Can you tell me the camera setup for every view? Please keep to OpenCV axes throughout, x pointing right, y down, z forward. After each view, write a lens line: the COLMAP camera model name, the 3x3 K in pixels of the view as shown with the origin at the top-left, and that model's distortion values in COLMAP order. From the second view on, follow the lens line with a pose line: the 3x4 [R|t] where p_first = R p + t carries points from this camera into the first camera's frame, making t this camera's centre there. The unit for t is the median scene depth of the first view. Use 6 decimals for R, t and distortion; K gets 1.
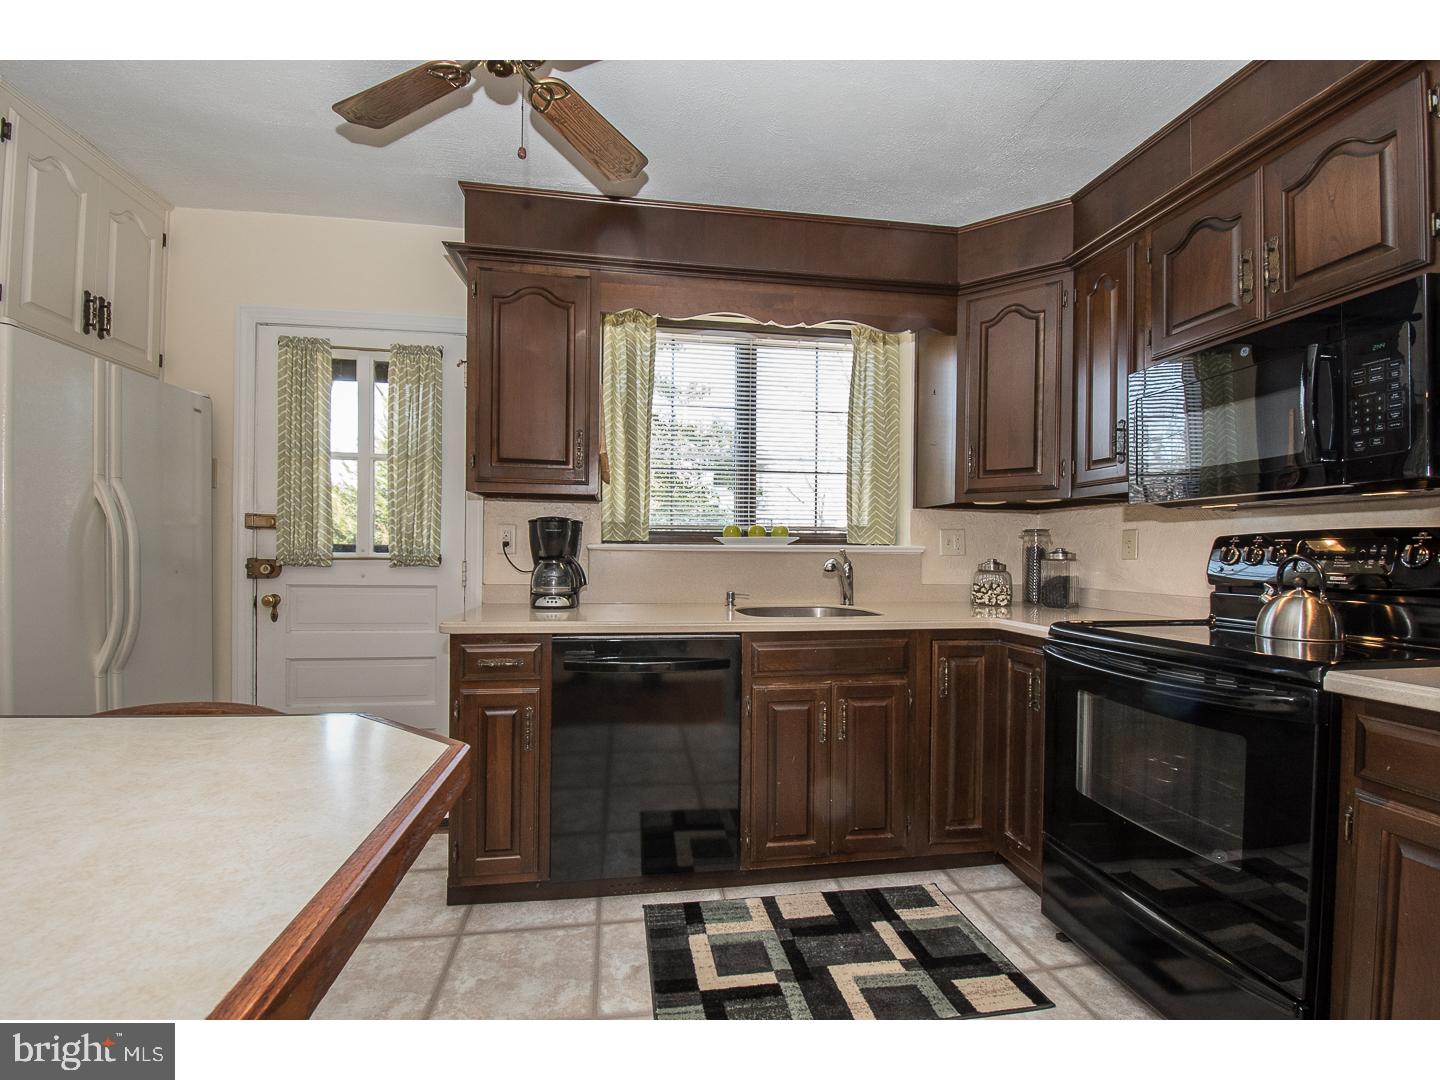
lens RADIAL K [[634.2, 0, 715.2], [0, 634.2, 559.6], [0, 0, 1]] dist [0.009102, -0.017630]
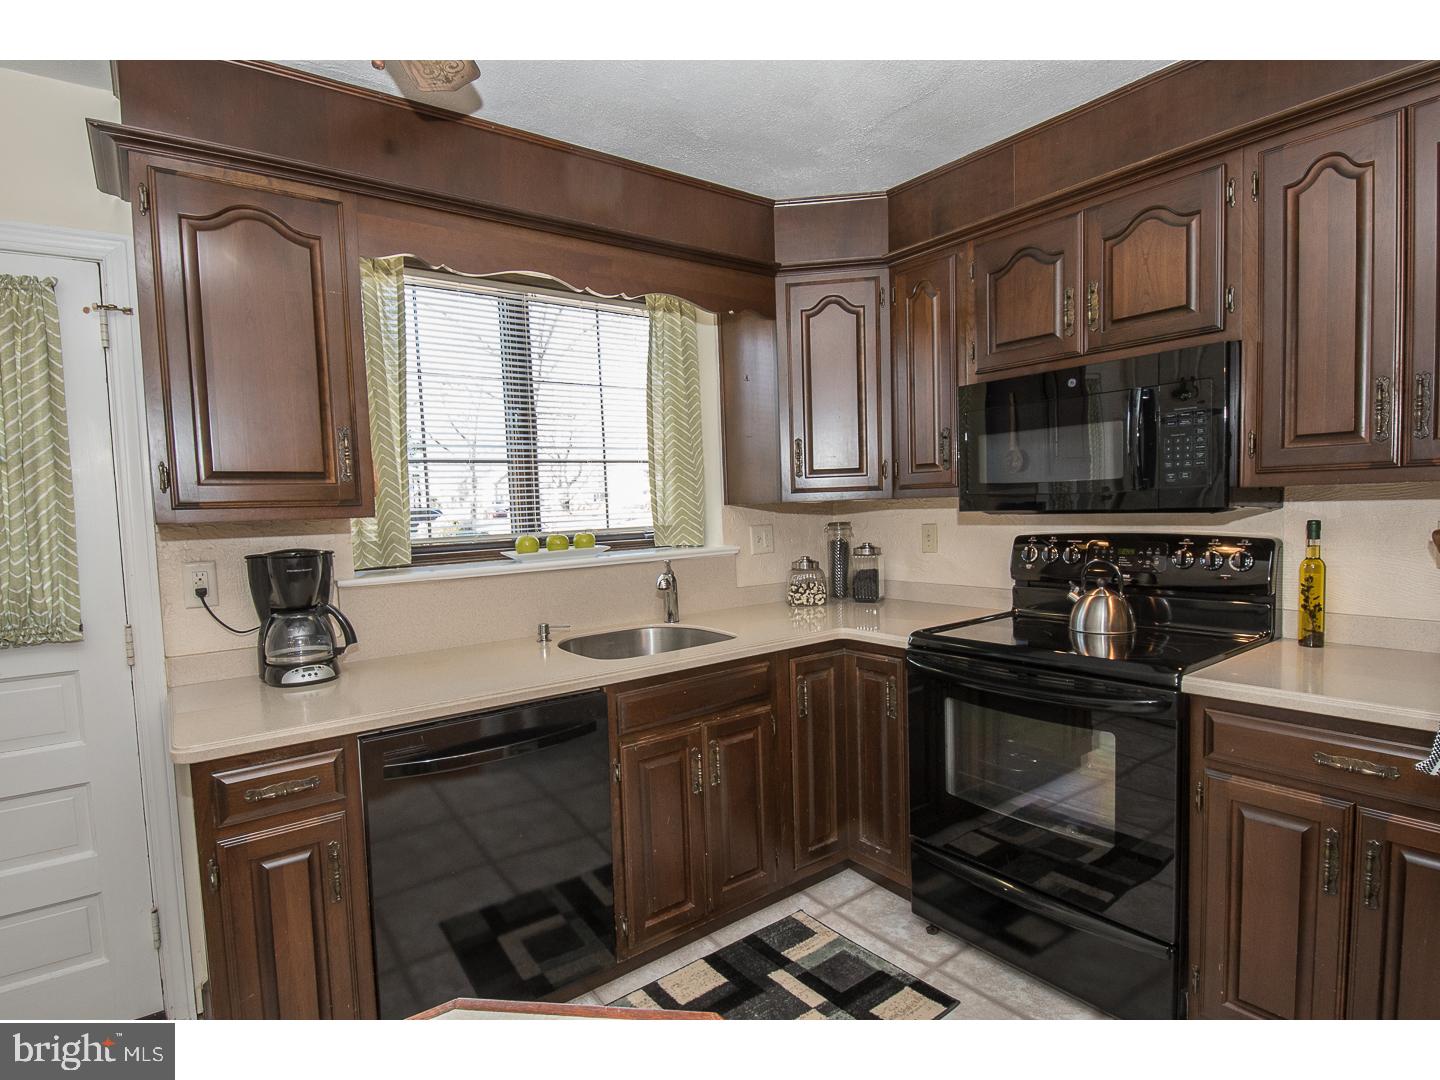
lens RADIAL K [[743.5, 0, 719.1], [0, 743.5, 557.8], [0, 0, 1]] dist [0.019779, -0.035001]
pose [[0.881317, -0.074451, 0.466623, -0.252482], [0.047371, 0.996455, 0.069517, -0.103610], [-0.470145, -0.039163, 0.881720, 0.088475]]
